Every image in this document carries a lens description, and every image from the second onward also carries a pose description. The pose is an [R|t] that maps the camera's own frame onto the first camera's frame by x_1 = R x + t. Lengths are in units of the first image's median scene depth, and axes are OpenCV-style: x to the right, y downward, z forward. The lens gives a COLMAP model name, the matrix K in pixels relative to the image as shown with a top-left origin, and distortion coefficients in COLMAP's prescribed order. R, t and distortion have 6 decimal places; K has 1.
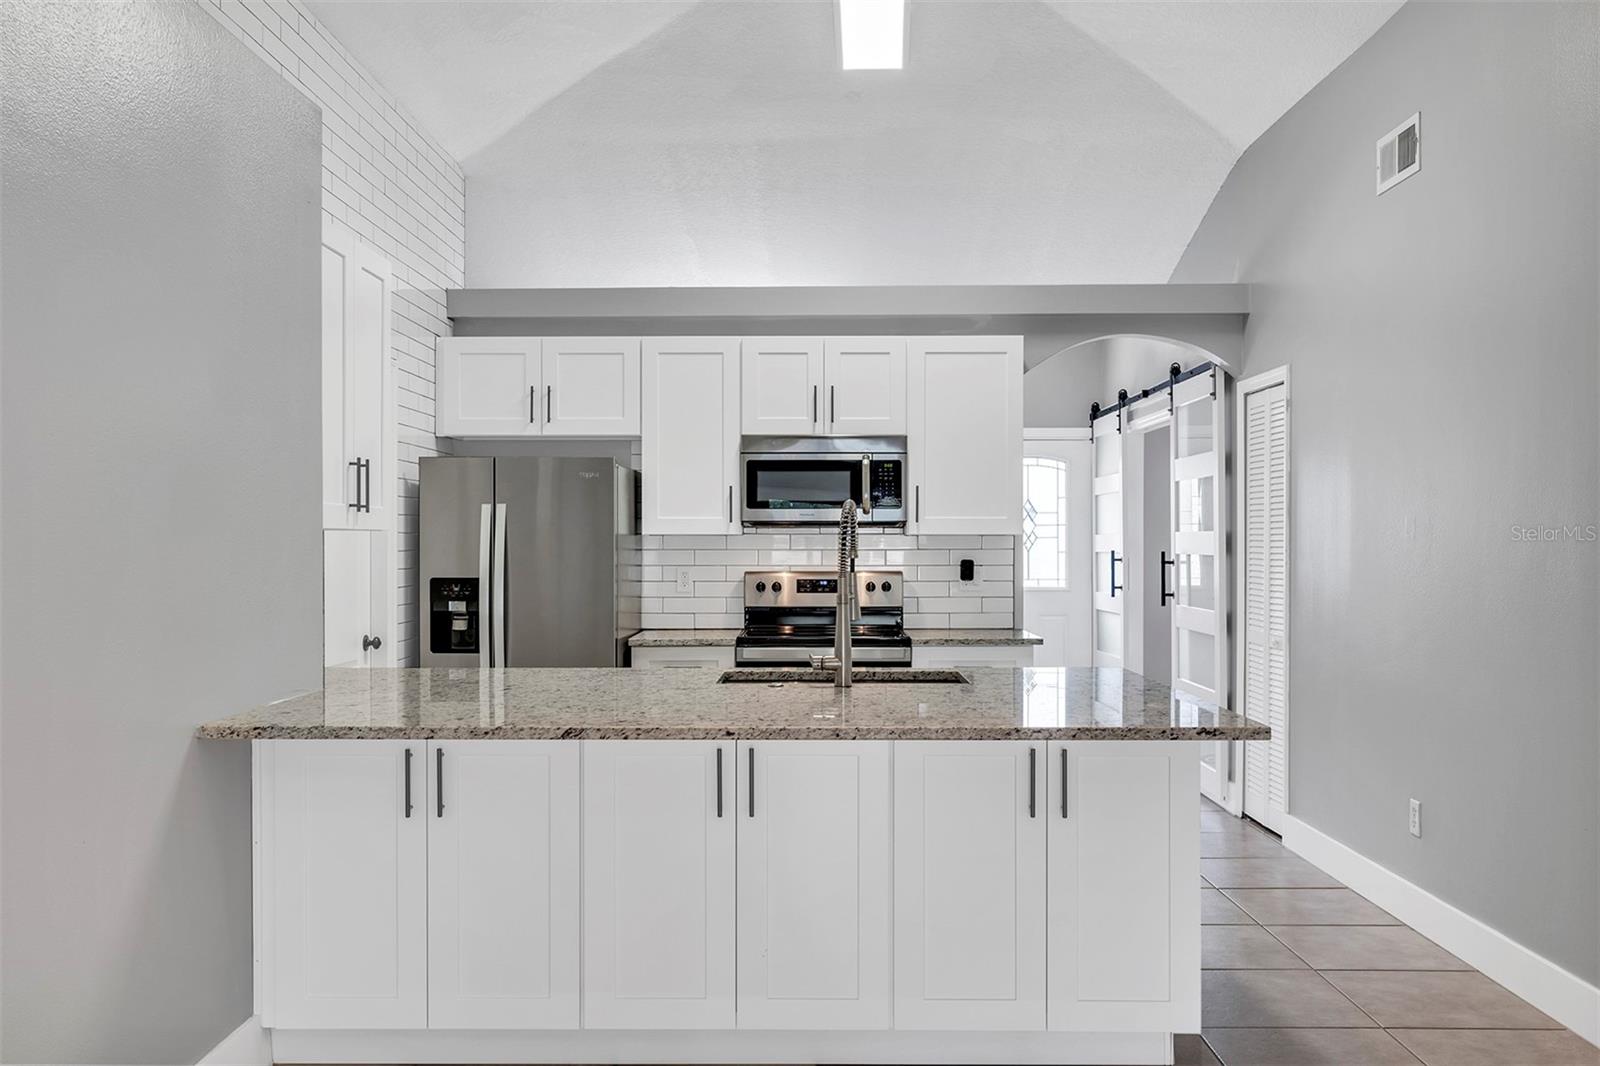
lens RADIAL K [[1398.1, 0, 800.0], [0, 1398.1, 533.0], [0, 0, 1]] dist [0.013797, 0.003160]
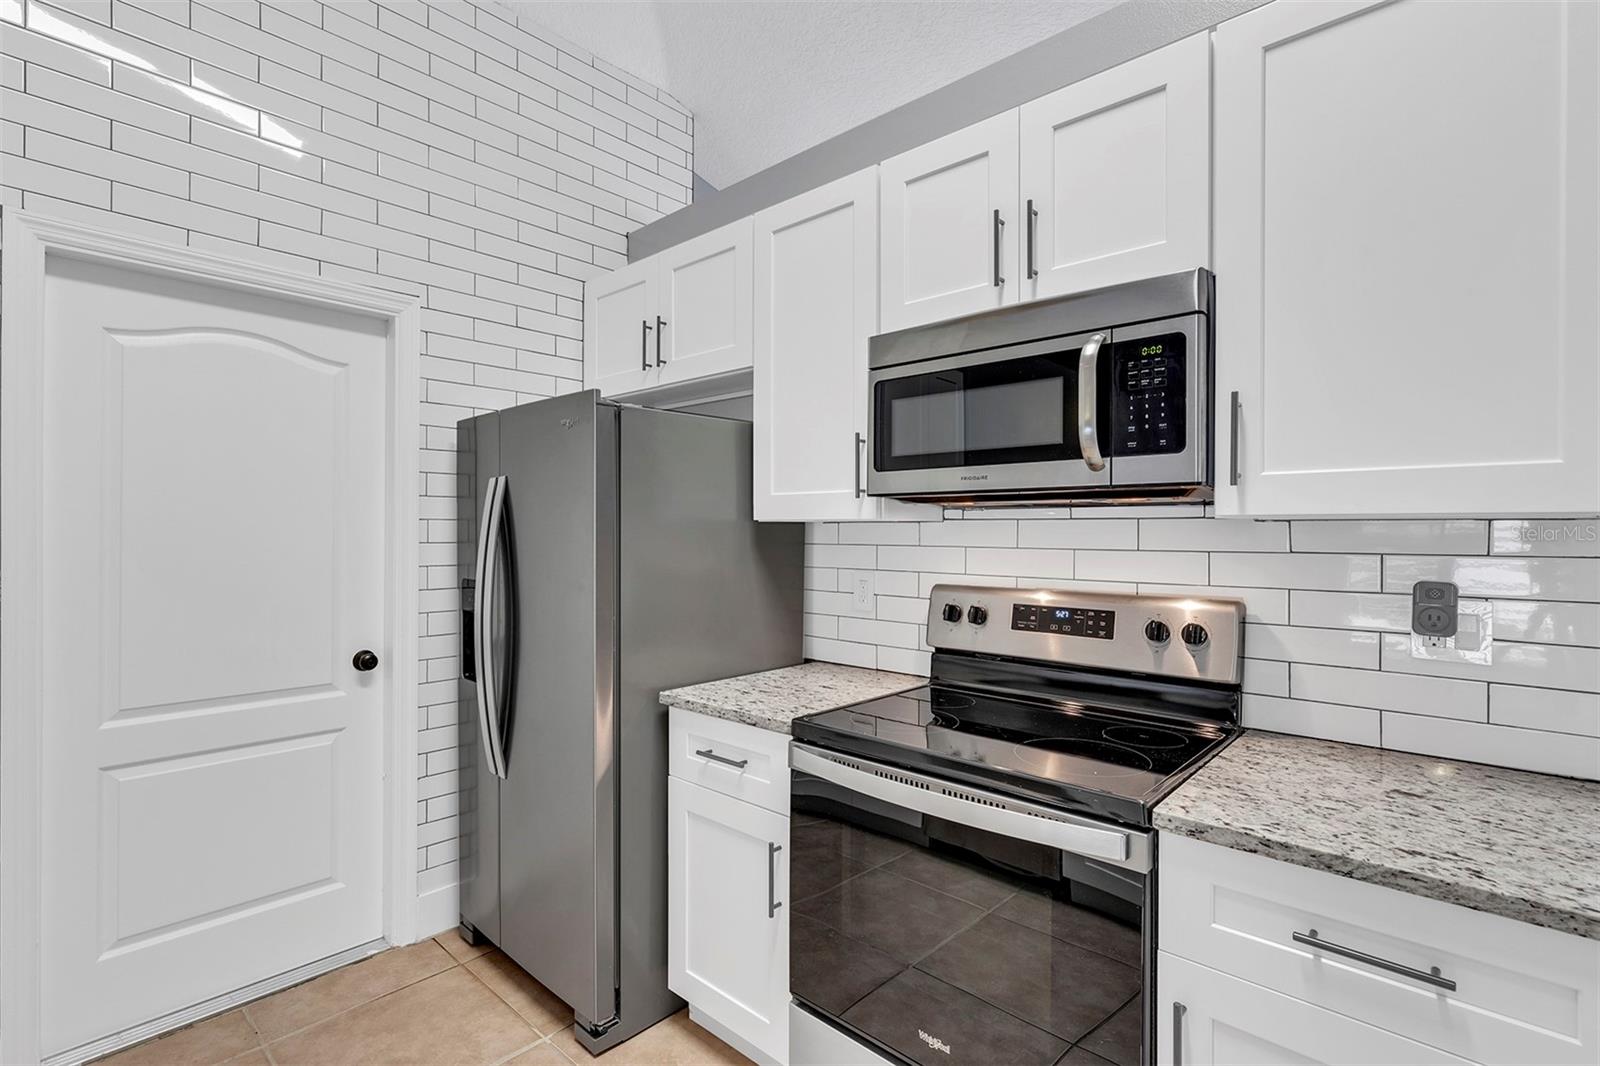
lens RADIAL K [[760.0, 0, 784.2], [0, 760.0, 537.4], [0, 0, 1]] dist [0.000656, -0.000007]
pose [[0.734106, 0.007626, -0.678992, 0.135461], [-0.003161, 0.999964, 0.007813, 0.005884], [0.679027, -0.003590, 0.734104, 0.752006]]
